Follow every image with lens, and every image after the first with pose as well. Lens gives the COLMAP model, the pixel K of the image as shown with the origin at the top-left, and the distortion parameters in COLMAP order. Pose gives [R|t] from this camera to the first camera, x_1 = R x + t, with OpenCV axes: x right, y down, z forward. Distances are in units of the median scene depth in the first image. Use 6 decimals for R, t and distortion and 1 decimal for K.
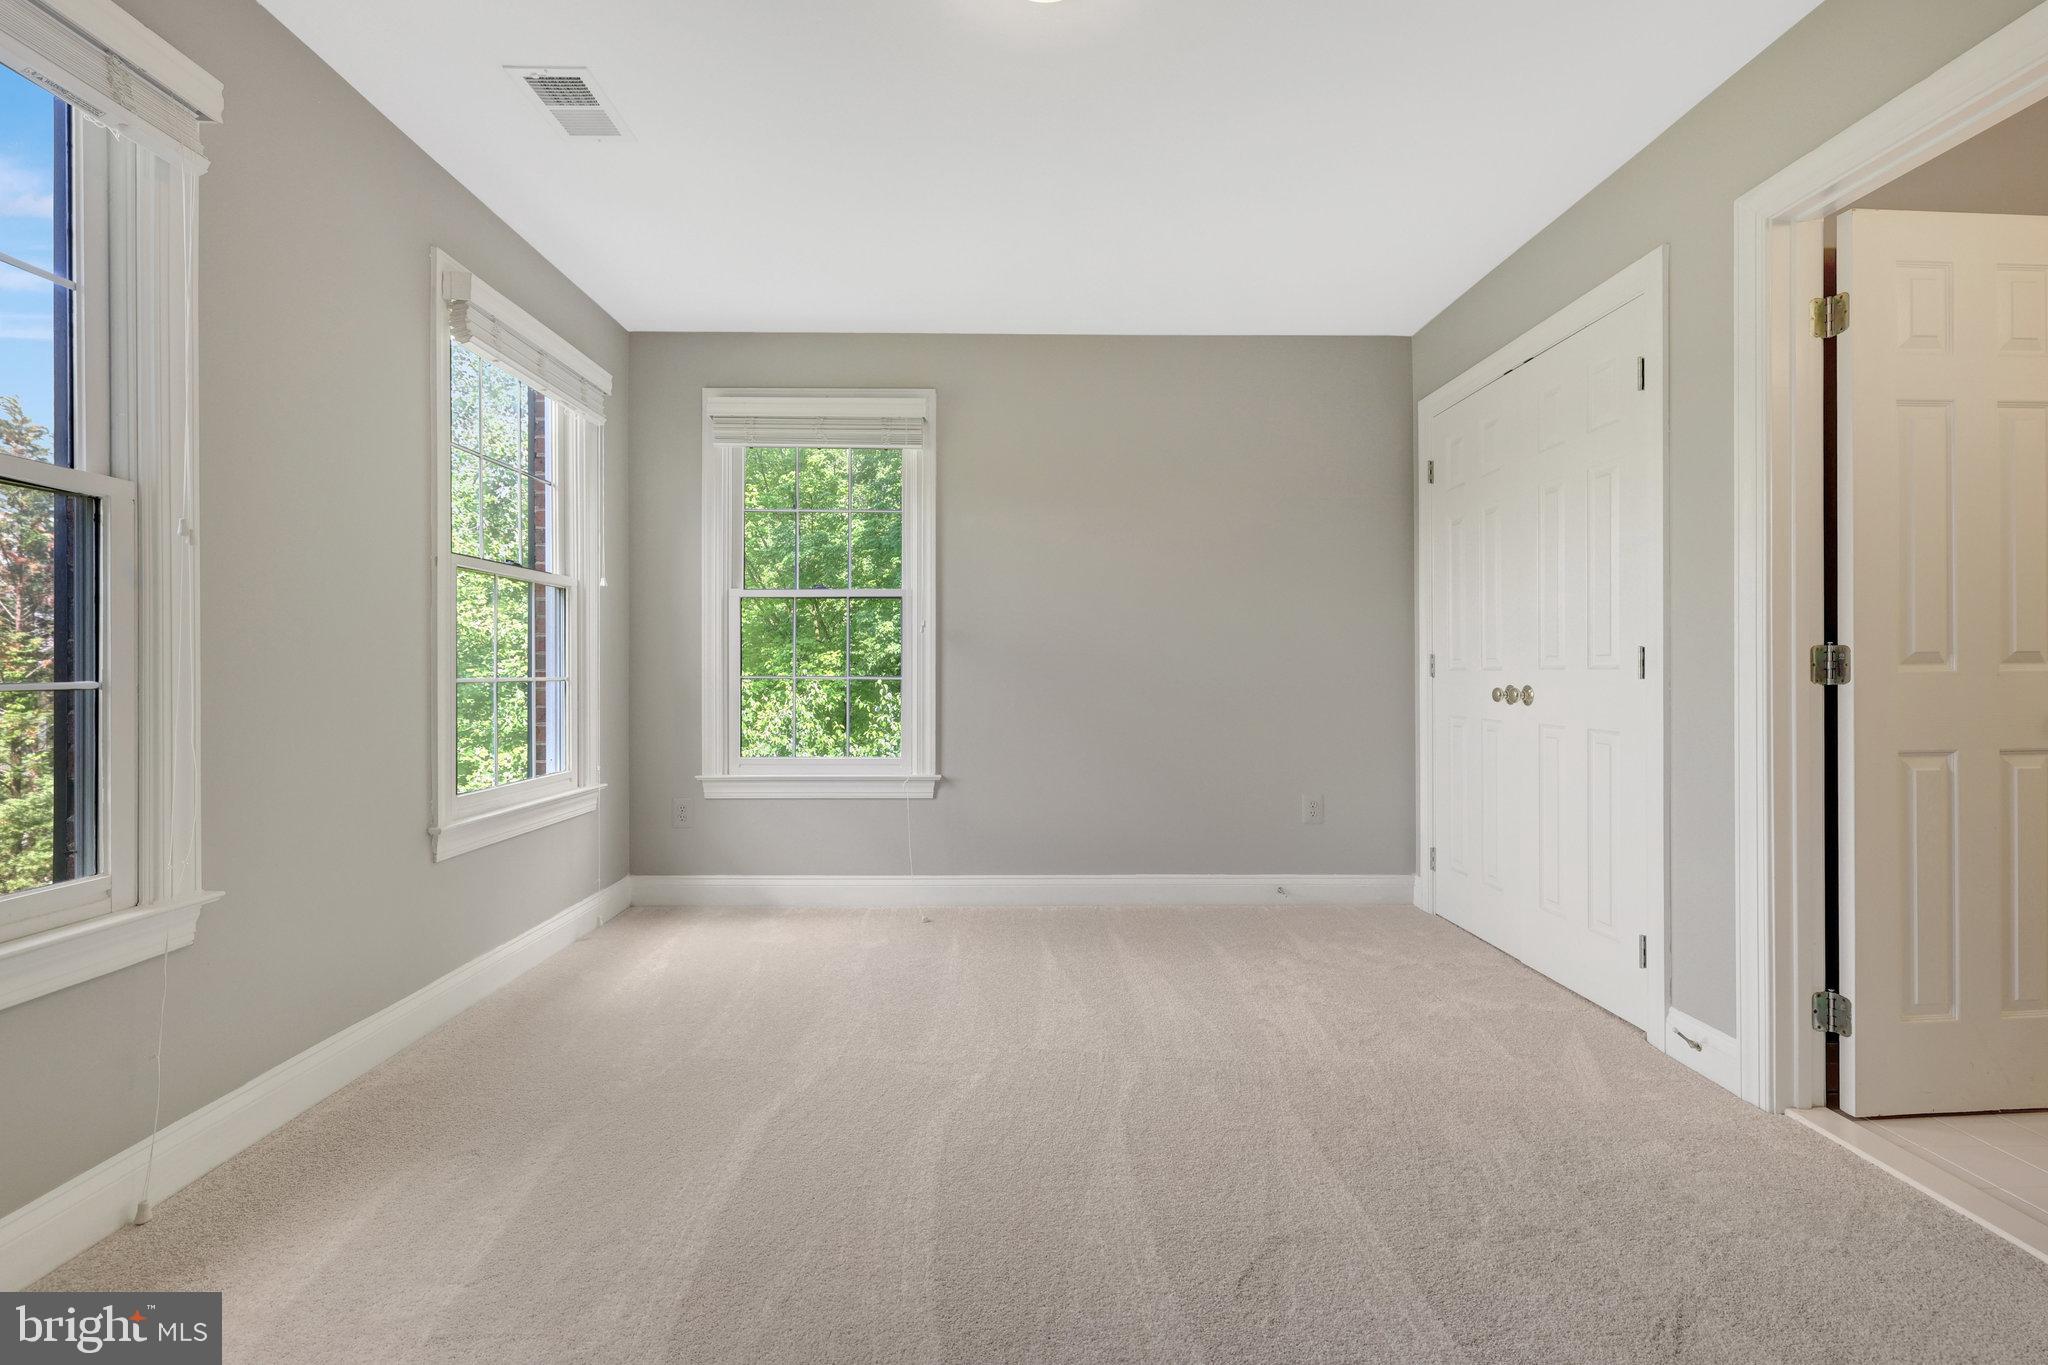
lens RADIAL K [[897.0, 0, 1023.3], [0, 897.0, 679.1], [0, 0, 1]] dist [-0.001306, 0.000640]
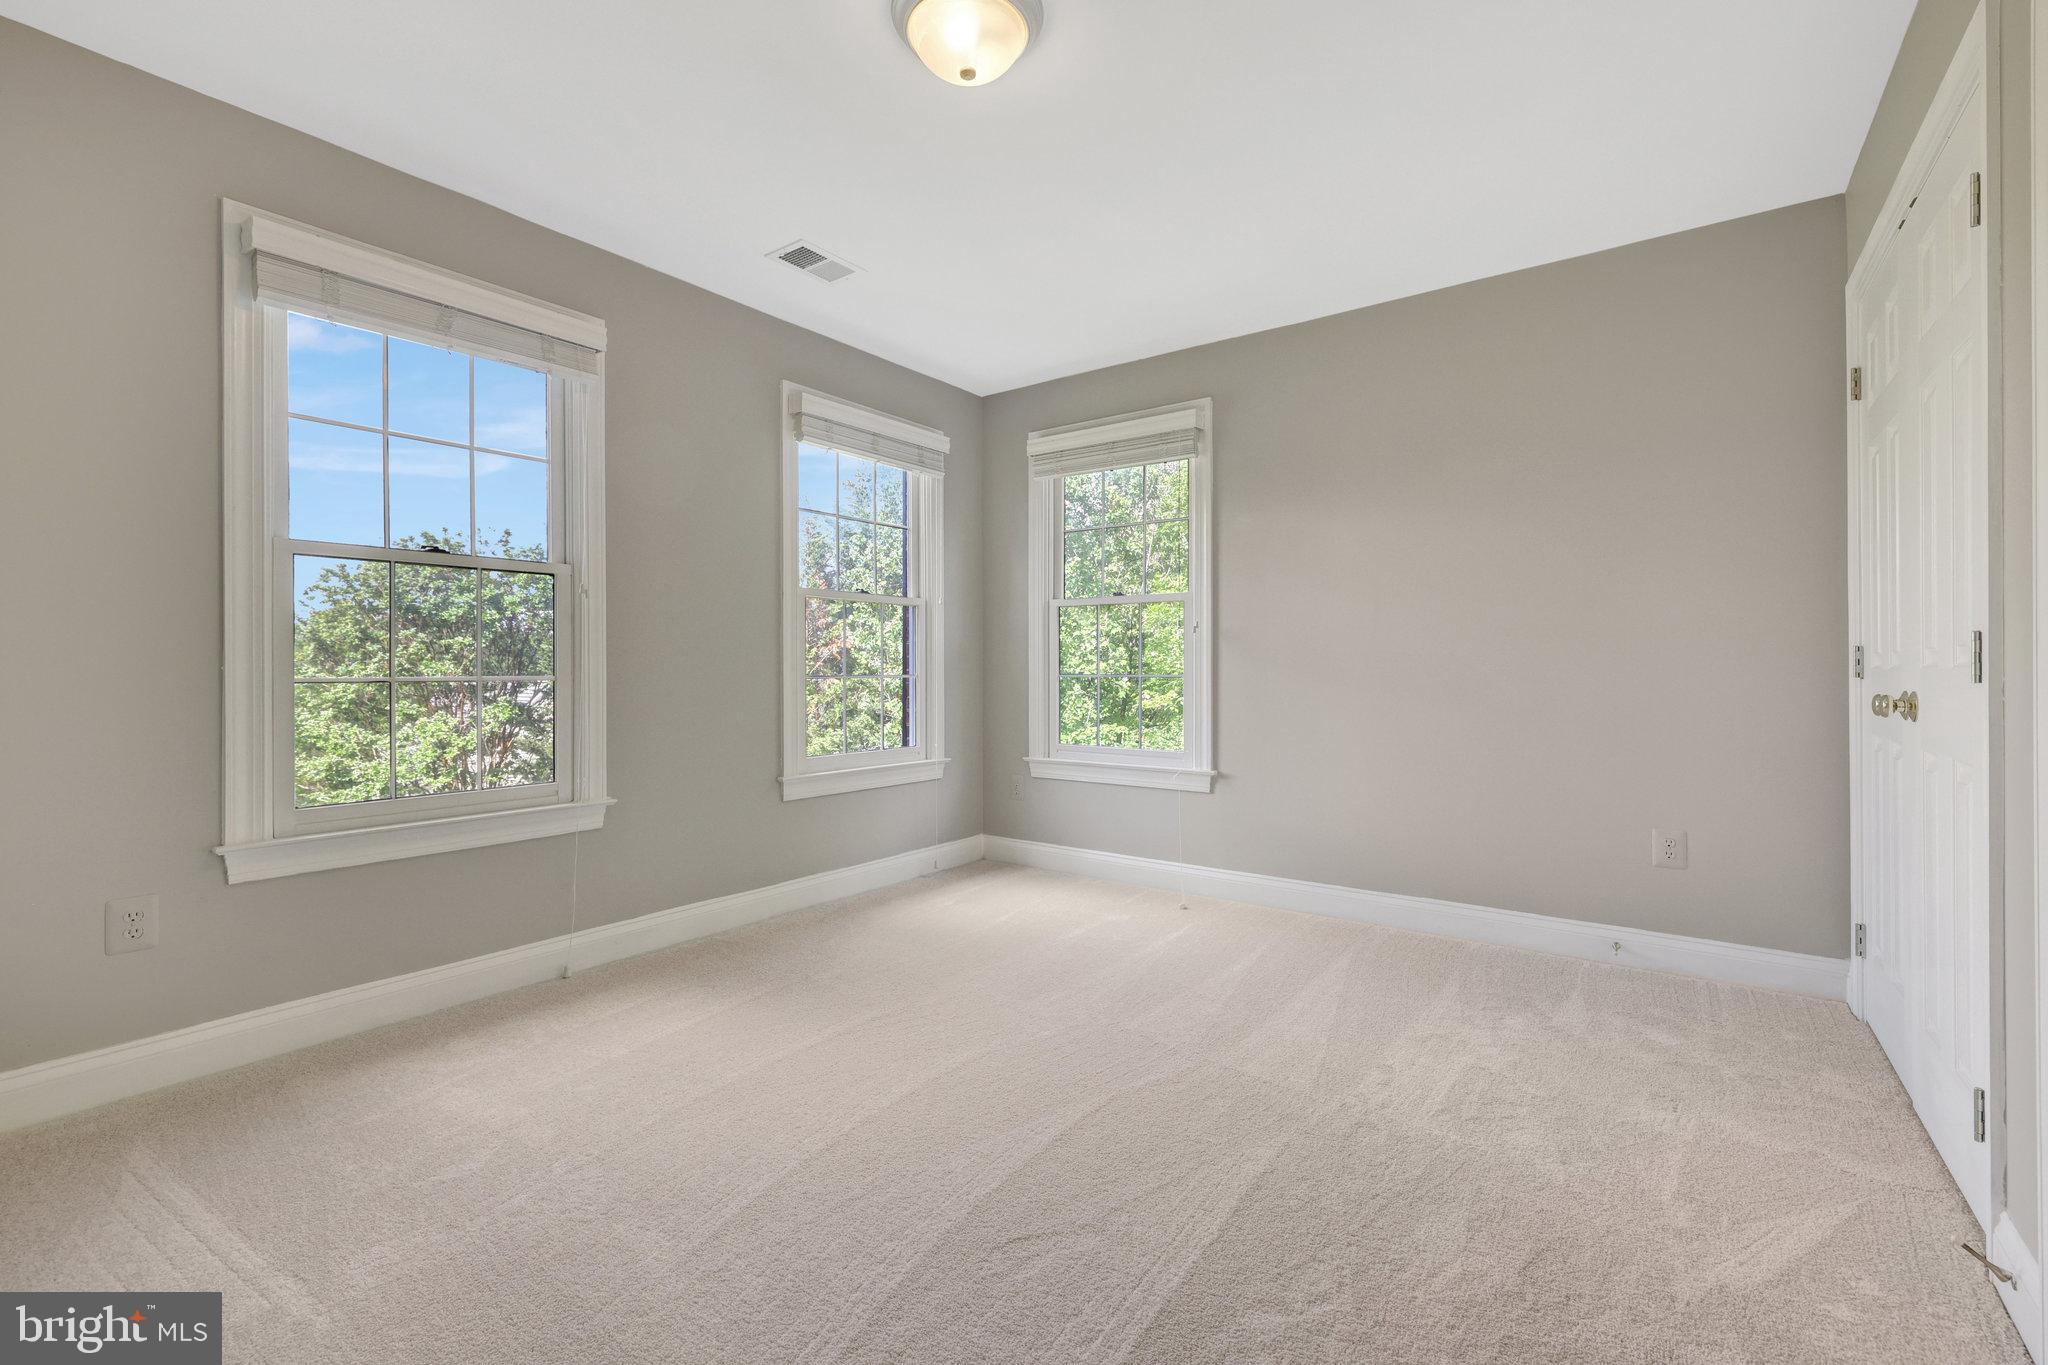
lens RADIAL K [[875.9, 0, 1024.2], [0, 875.9, 677.3], [0, 0, 1]] dist [-0.000899, 0.000826]
pose [[0.796875, 0.005386, -0.604120, 0.415922], [-0.005361, 0.999984, 0.001844, -0.001337], [0.604120, 0.001770, 0.796891, 0.080681]]
